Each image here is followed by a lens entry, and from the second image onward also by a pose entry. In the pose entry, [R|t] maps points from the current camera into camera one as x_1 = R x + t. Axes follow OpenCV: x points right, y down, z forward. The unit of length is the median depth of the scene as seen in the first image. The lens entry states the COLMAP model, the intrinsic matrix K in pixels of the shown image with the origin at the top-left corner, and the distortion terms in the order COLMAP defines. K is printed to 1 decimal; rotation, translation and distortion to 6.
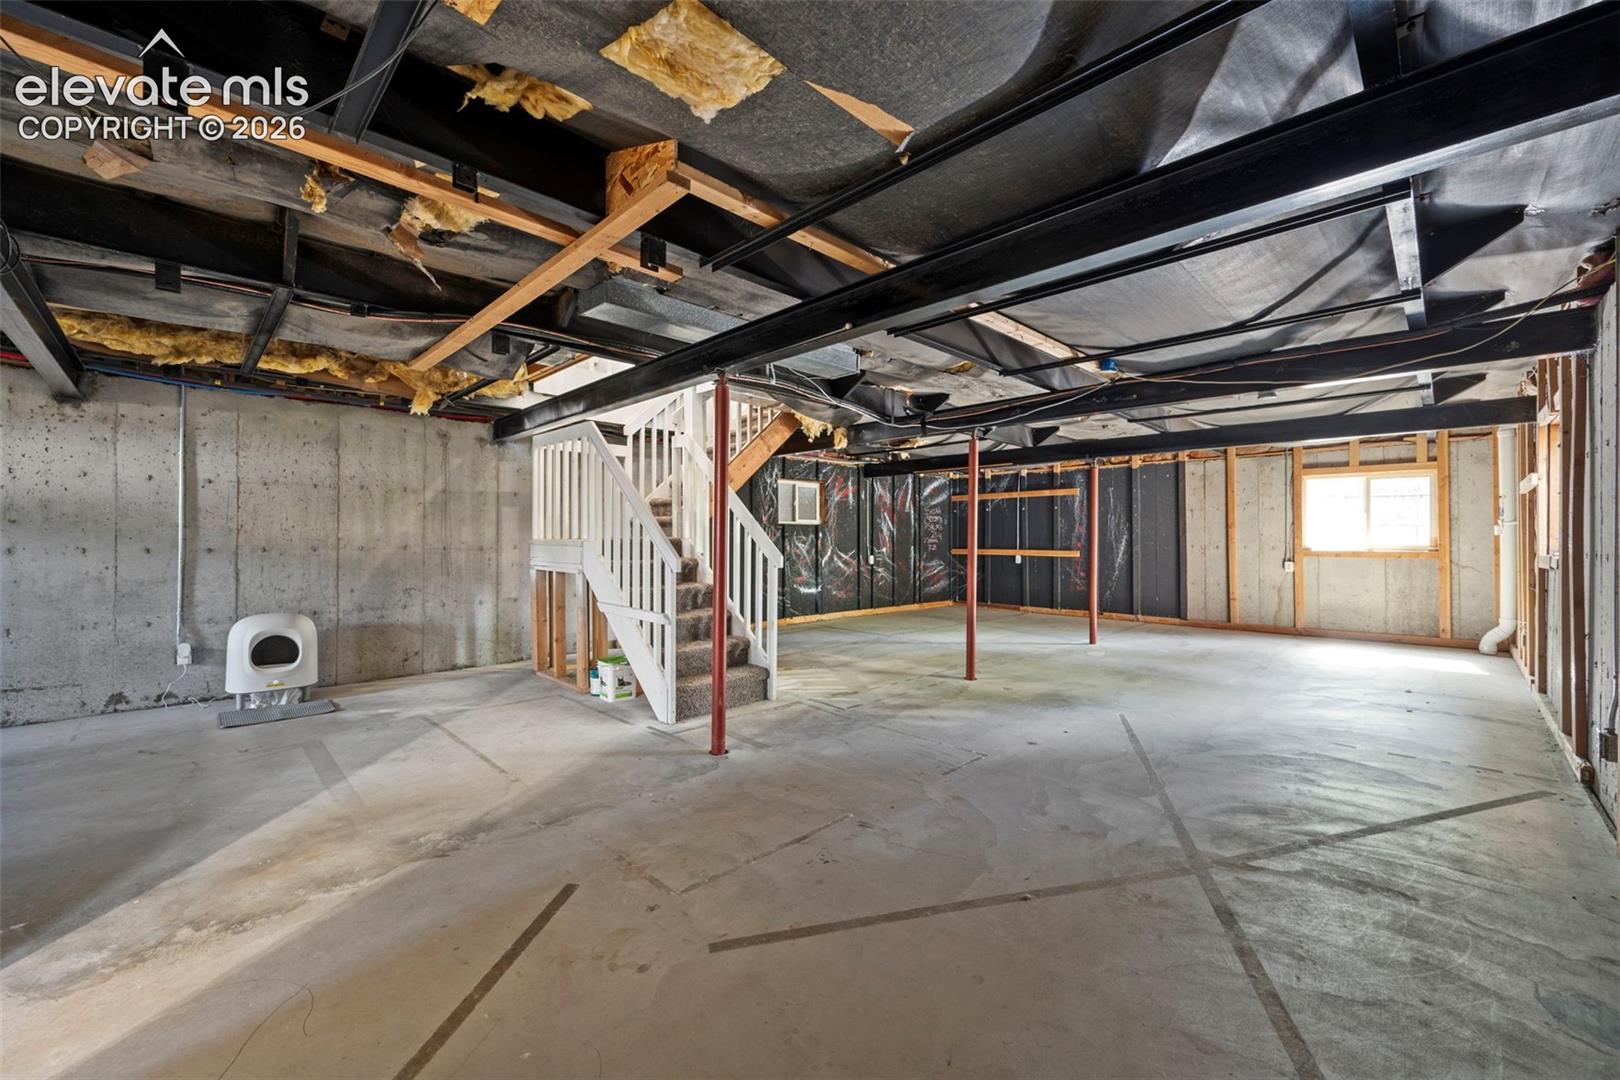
lens RADIAL K [[637.2, 0, 816.4], [0, 637.2, 536.9], [0, 0, 1]] dist [0.003359, 0.000072]
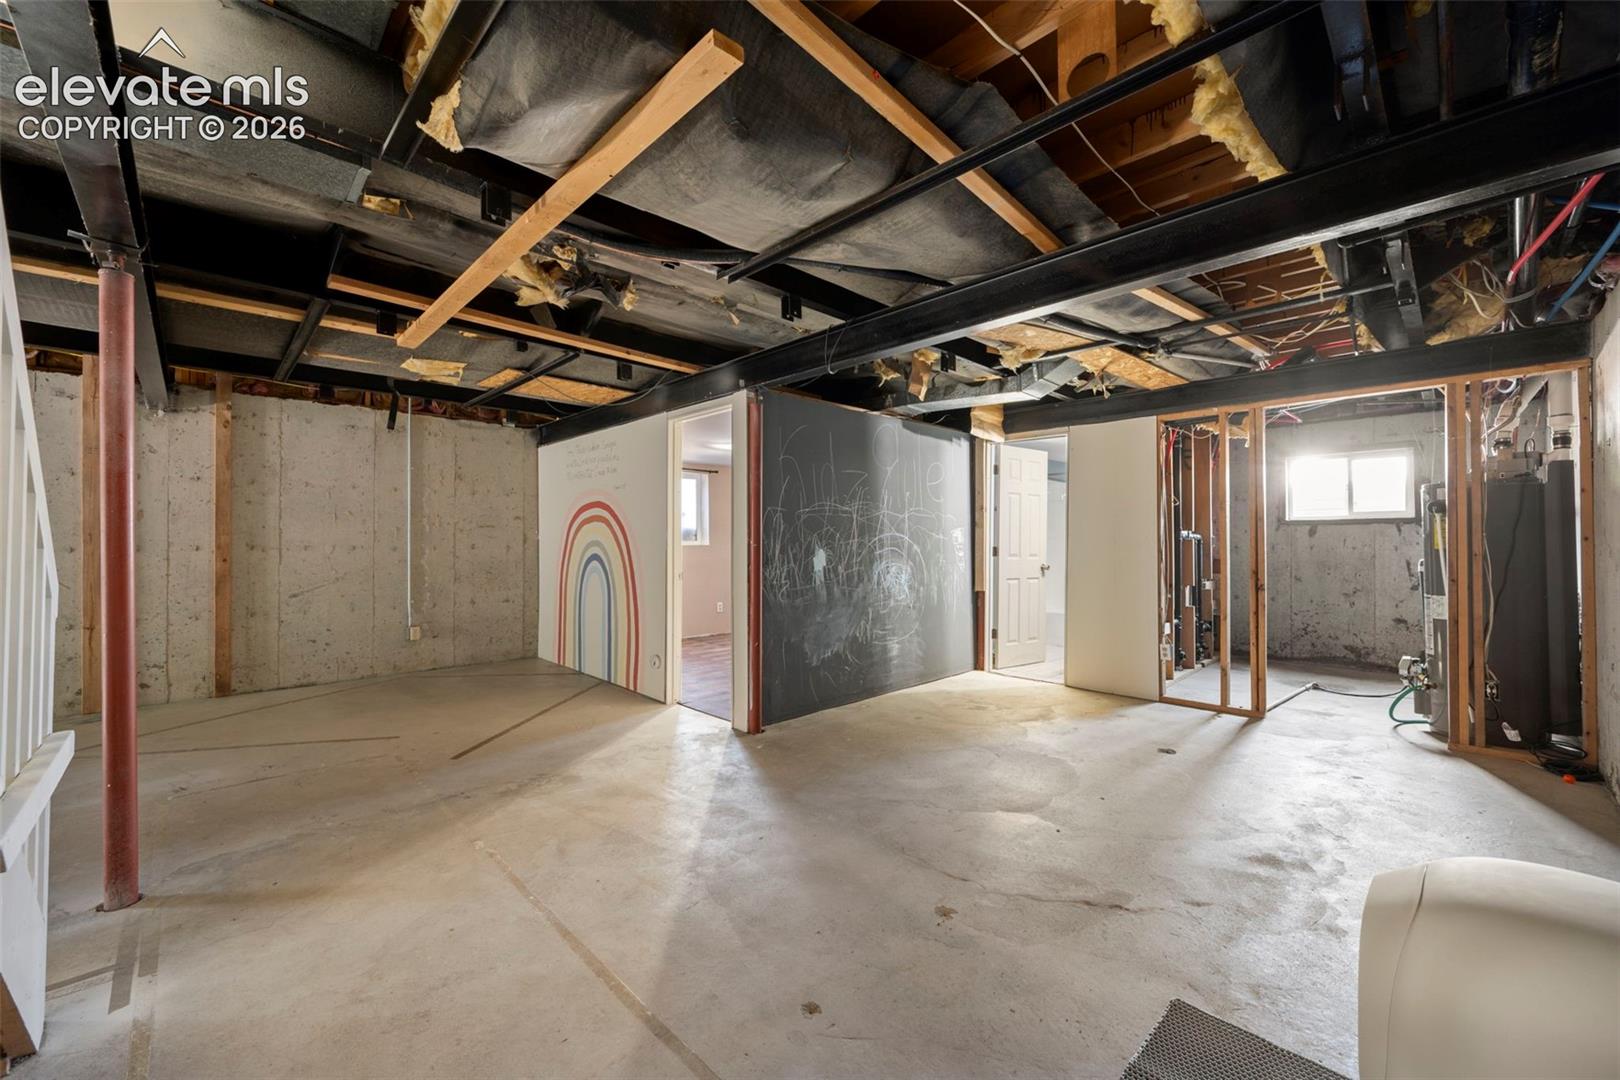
lens RADIAL K [[637.2, 0, 807.6], [0, 637.2, 537.6], [0, 0, 1]] dist [0.003359, 0.000072]
pose [[-0.999784, 0.000621, 0.020781, -0.639215], [0.000389, 0.999938, -0.011151, 0.009330], [-0.020786, -0.011141, -0.999722, 1.270683]]
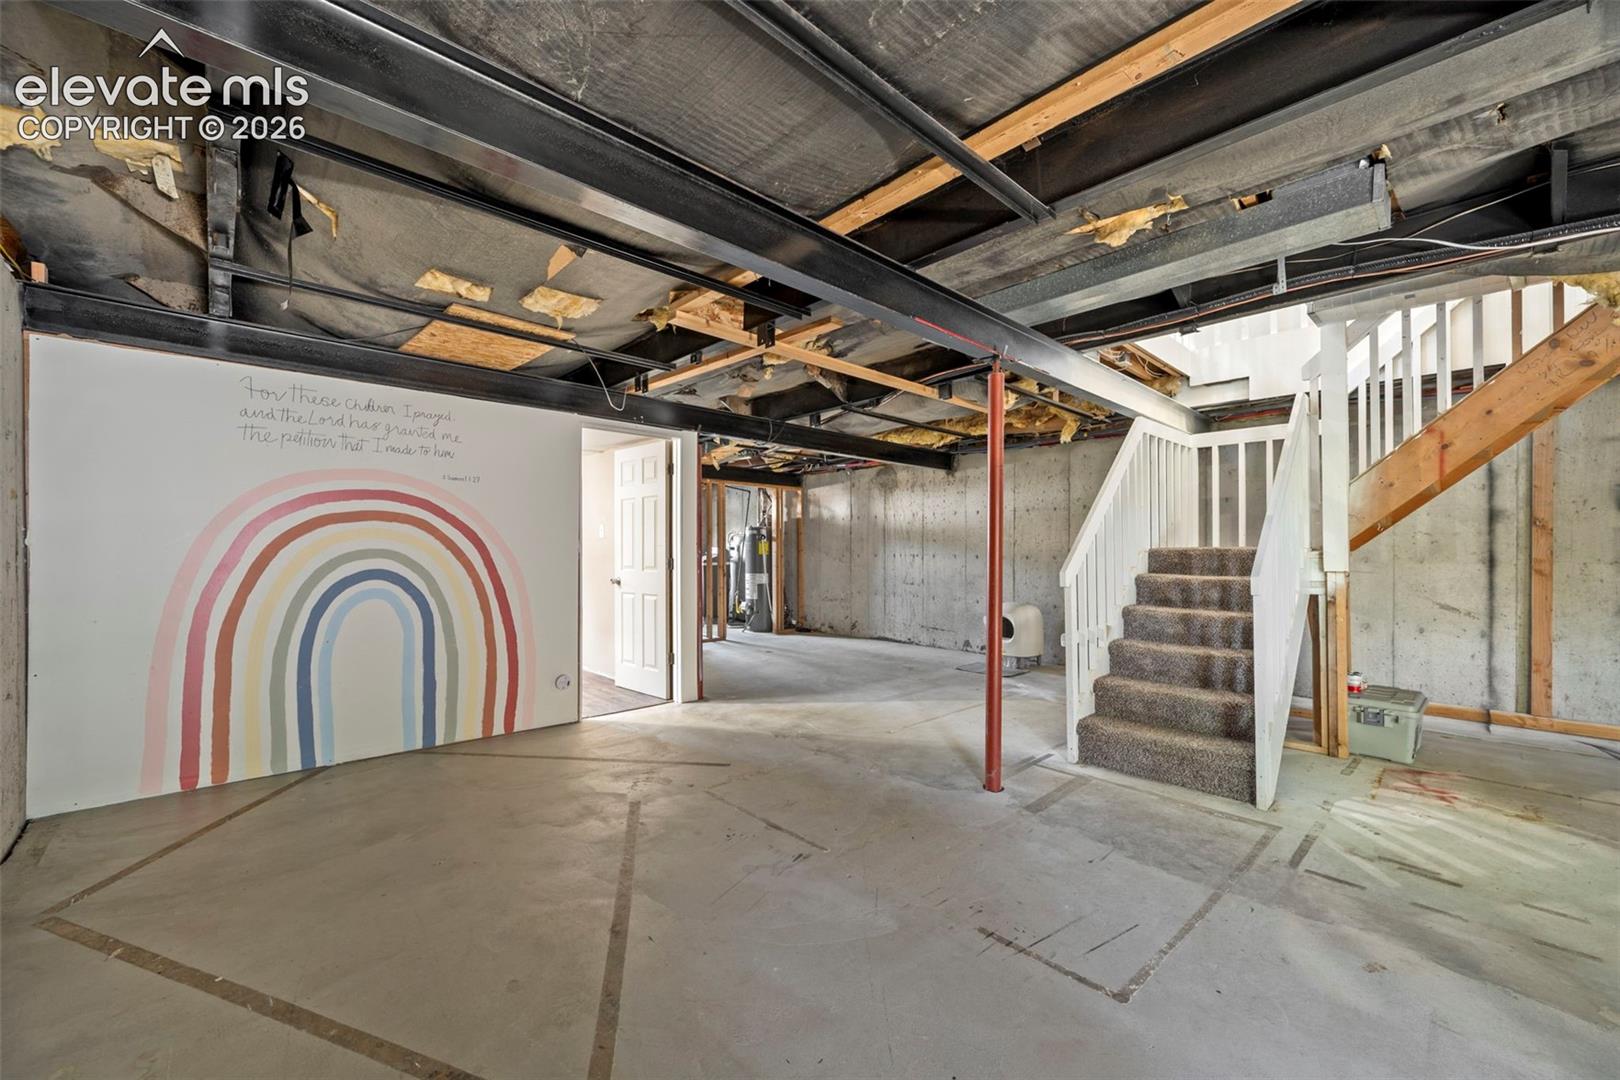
lens RADIAL K [[637.2, 0, 819.1], [0, 637.2, 546.0], [0, 0, 1]] dist [0.003359, 0.000072]
pose [[-0.022512, -0.006930, -0.999723, 0.601555], [0.002613, 0.999972, -0.006990, 0.004285], [0.999743, -0.002770, -0.022493, 0.628150]]
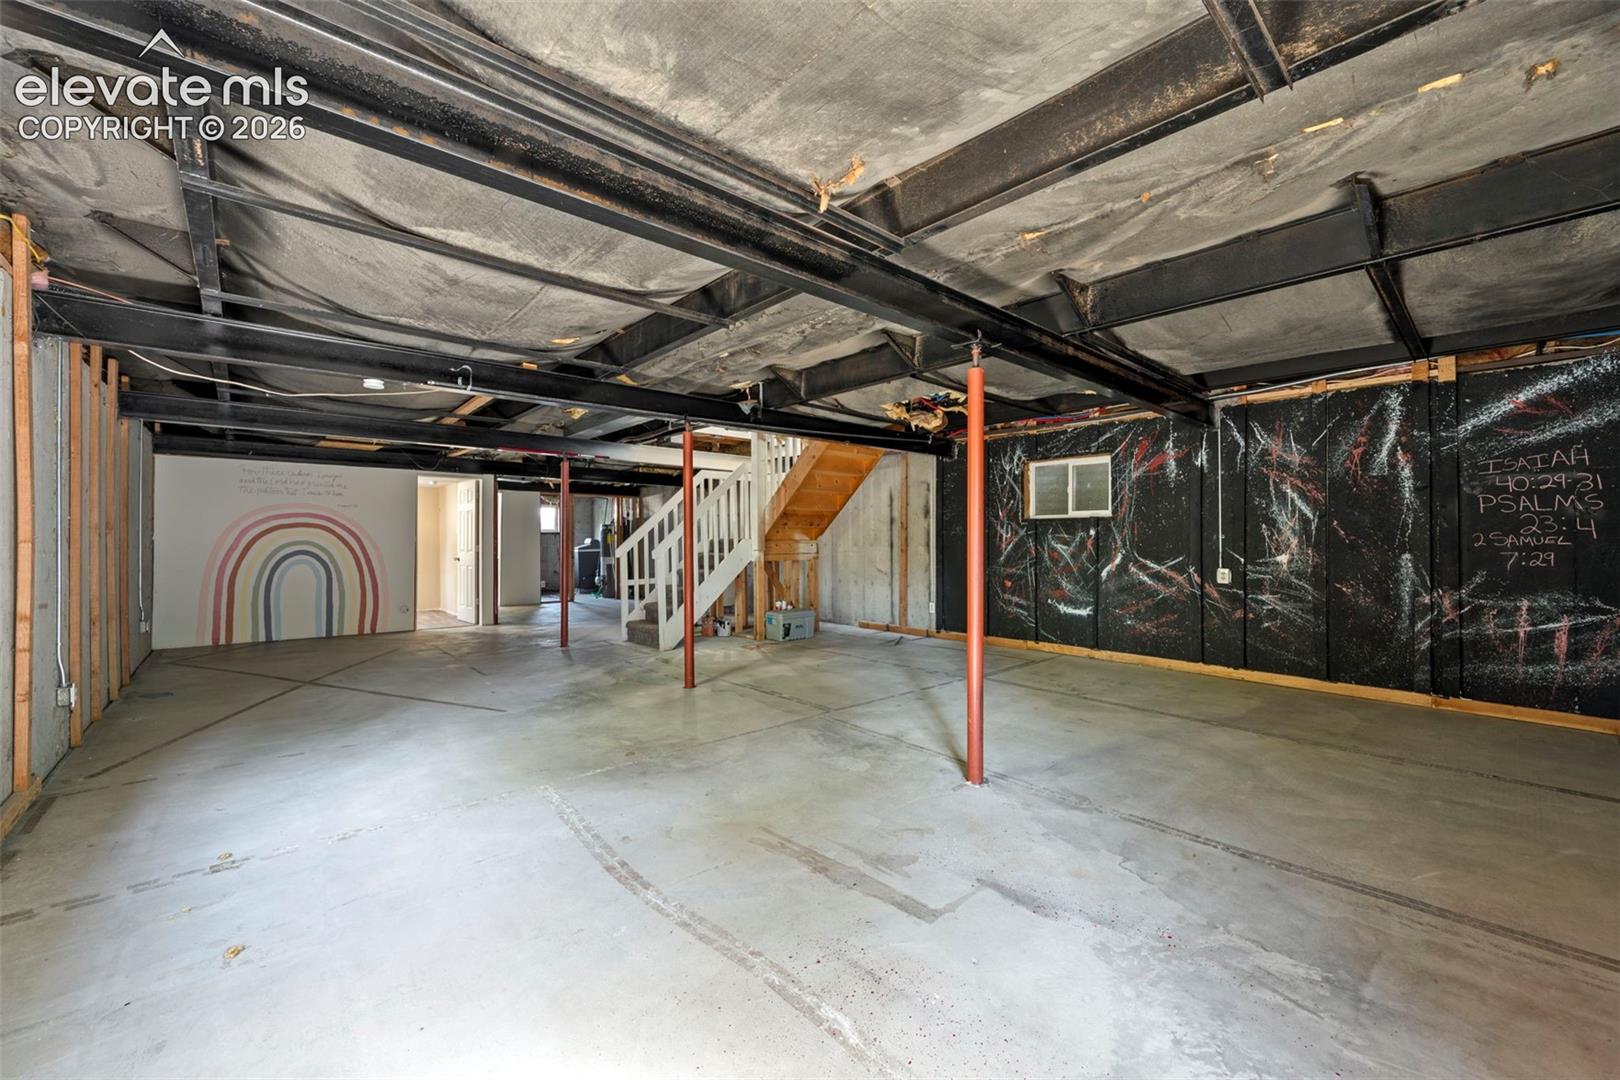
lens RADIAL K [[637.2, 0, 814.1], [0, 637.2, 526.6], [0, 0, 1]] dist [0.003359, 0.000072]
pose [[-0.055844, -0.020640, -0.998226, 1.456453], [0.005644, 0.999764, -0.020988, 0.007516], [0.998424, -0.006806, -0.055714, 1.530834]]
